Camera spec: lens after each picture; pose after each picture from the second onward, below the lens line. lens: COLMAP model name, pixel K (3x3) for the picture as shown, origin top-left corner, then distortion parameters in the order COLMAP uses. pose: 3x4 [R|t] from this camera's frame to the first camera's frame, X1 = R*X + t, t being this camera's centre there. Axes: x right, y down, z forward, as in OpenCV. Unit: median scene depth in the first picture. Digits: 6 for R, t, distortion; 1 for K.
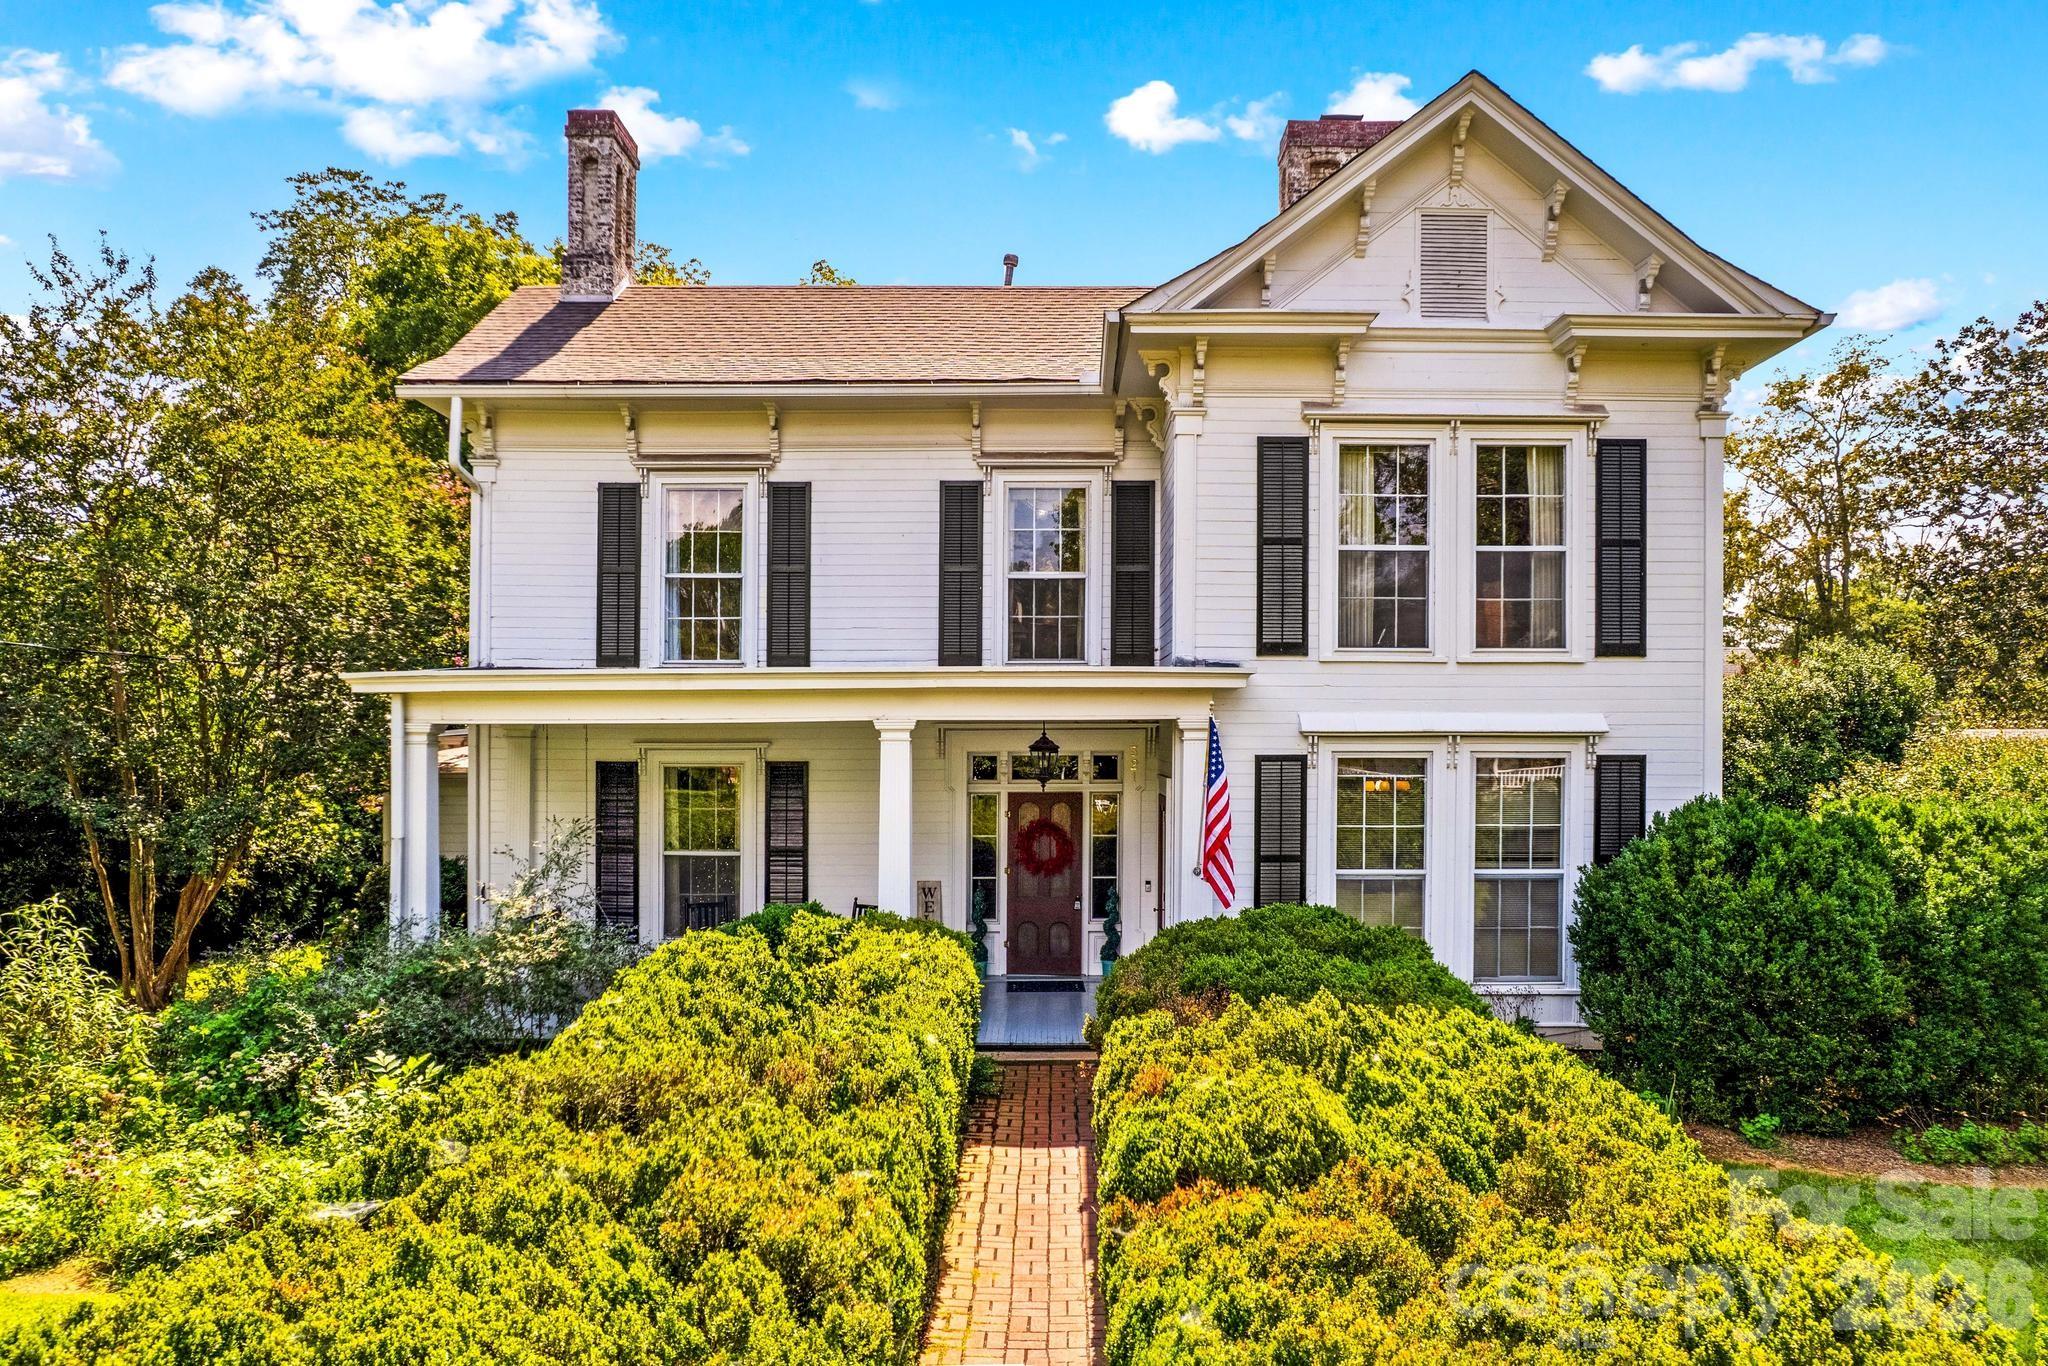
lens RADIAL K [[1301.5, 0, 1058.2], [0, 1301.5, 750.7], [0, 0, 1]] dist [-0.007563, 0.006768]
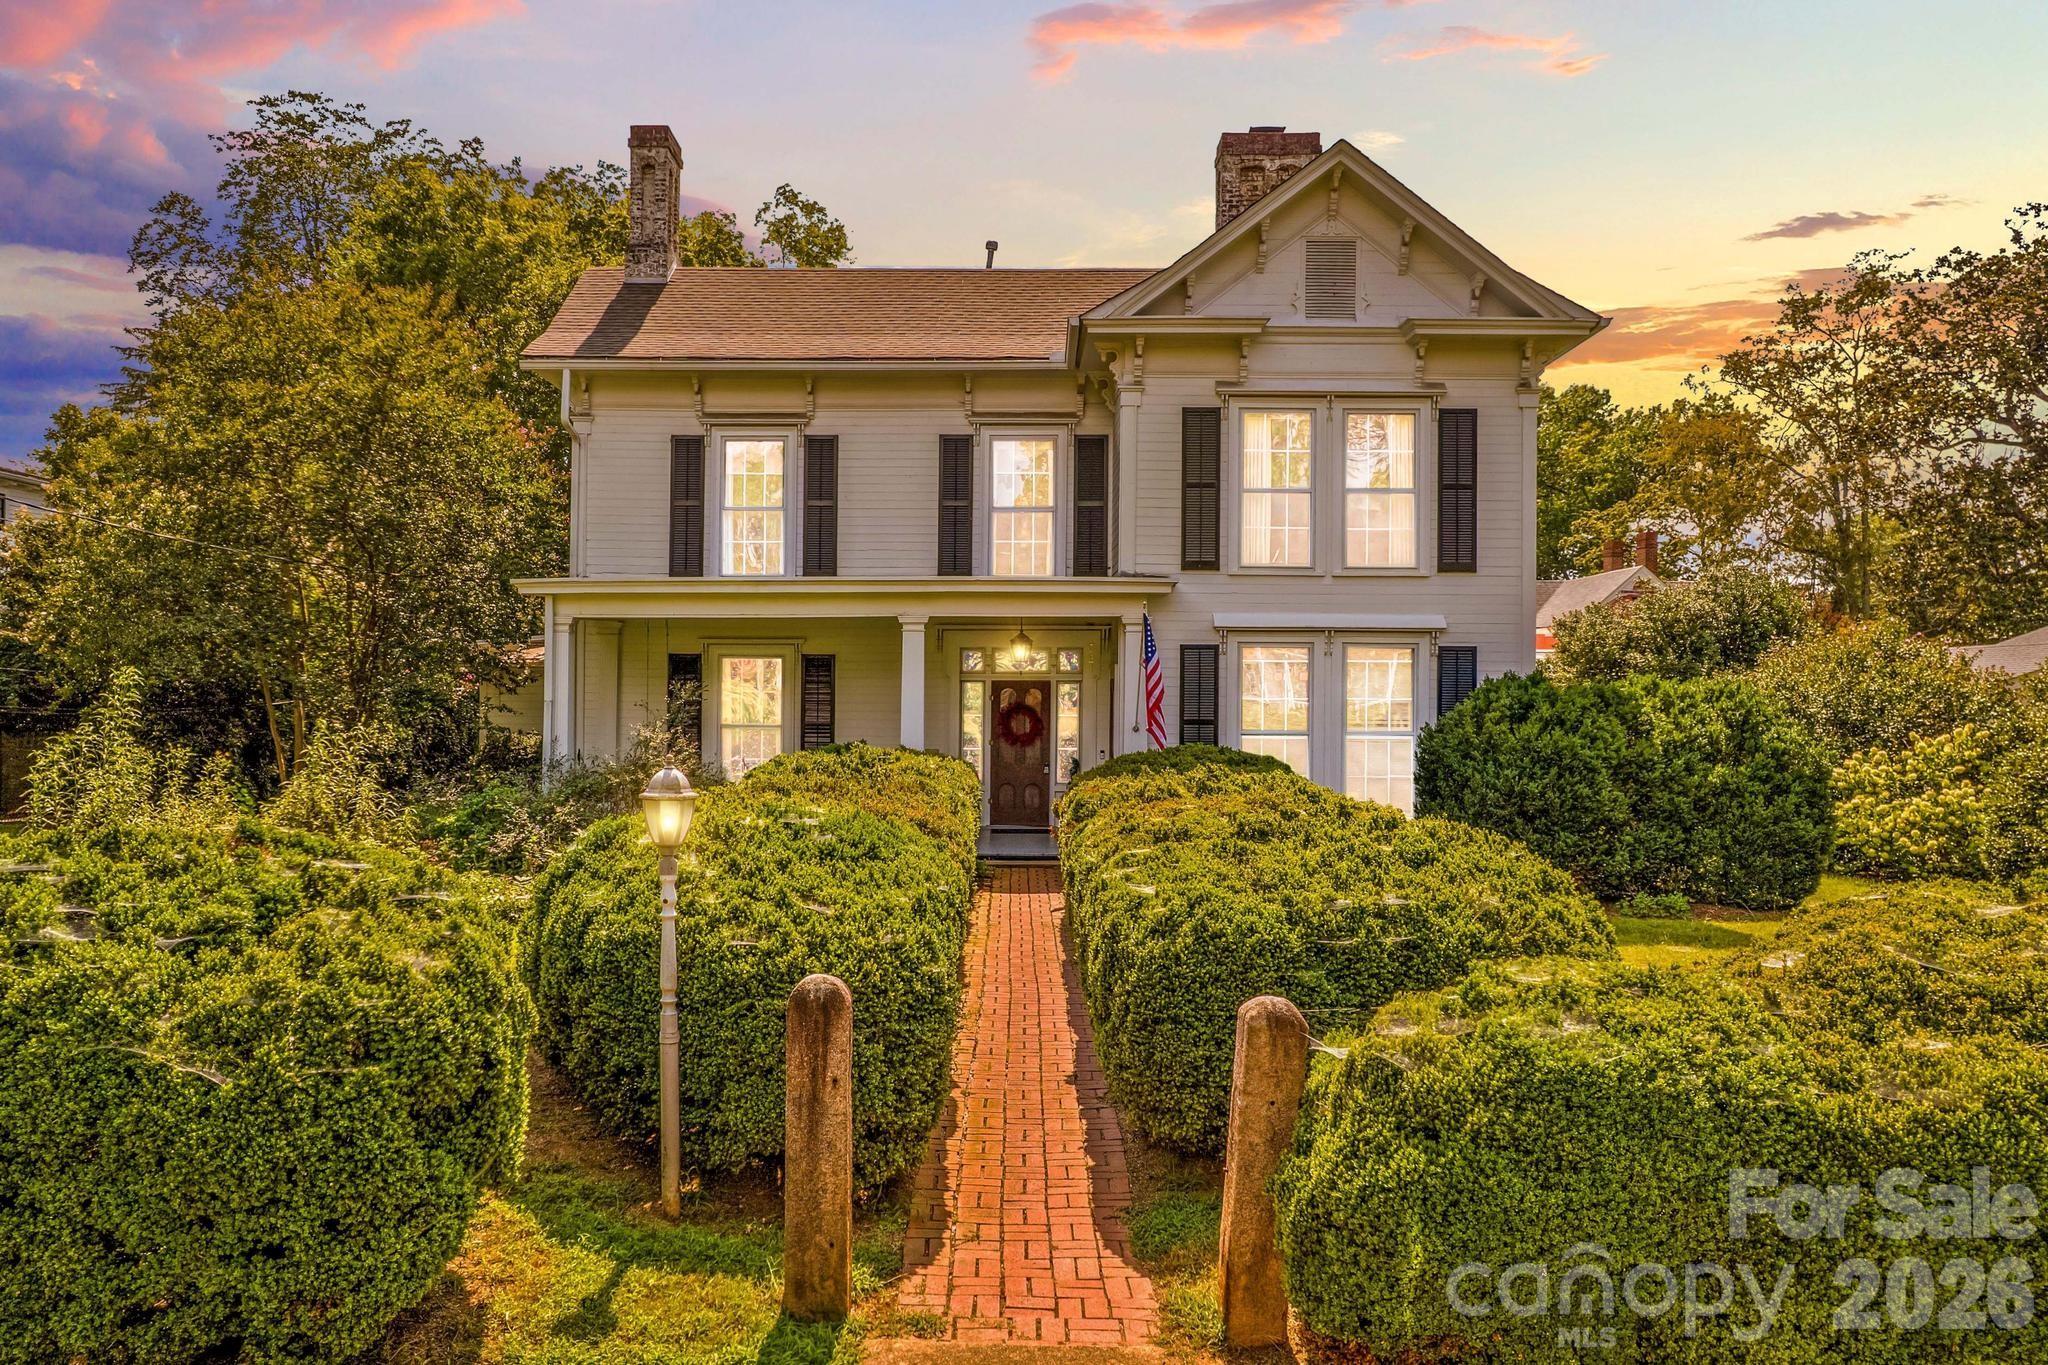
lens RADIAL K [[1452.0, 0, 1010.3], [0, 1452.0, 677.9], [0, 0, 1]] dist [0.008641, -0.009032]
pose [[0.999968, 0.004184, -0.006880, -0.011117], [-0.004275, 0.999902, -0.013323, 0.050007], [0.006824, 0.013352, 0.999888, -0.423185]]
